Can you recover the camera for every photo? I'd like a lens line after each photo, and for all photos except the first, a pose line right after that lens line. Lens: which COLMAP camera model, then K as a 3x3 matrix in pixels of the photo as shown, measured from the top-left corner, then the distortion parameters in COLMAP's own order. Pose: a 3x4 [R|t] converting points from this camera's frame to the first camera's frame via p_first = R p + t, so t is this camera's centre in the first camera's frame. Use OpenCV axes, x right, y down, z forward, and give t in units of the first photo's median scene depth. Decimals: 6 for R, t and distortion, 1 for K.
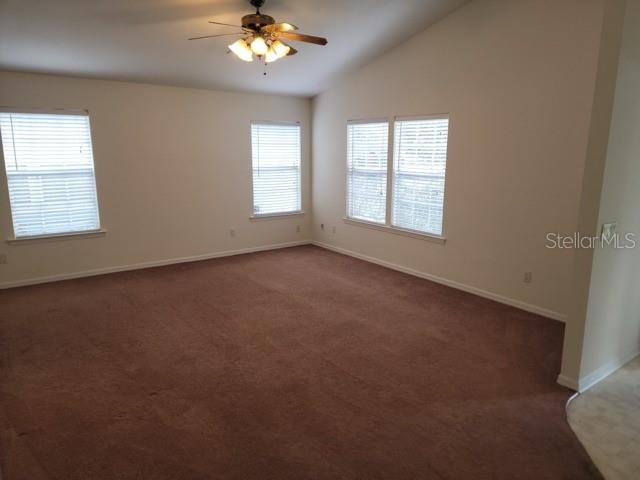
lens RADIAL K [[460.3, 0, 320.0], [0, 460.3, 240.0], [0, 0, 1]] dist [0.151743, -0.000599]
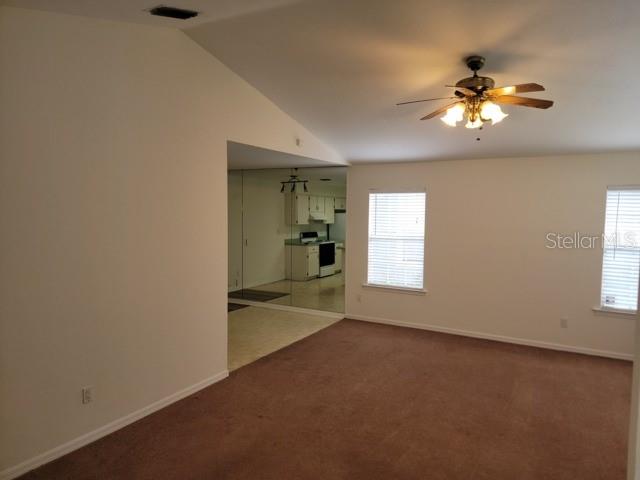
lens RADIAL K [[445.7, 0, 320.0], [0, 445.7, 240.0], [0, 0, 1]] dist [0.084993, -0.061231]
pose [[0.426480, 0.064416, -0.902200, 0.417039], [-0.198056, 0.979905, -0.023659, -0.067925], [0.882547, 0.188777, 0.430668, 0.327048]]
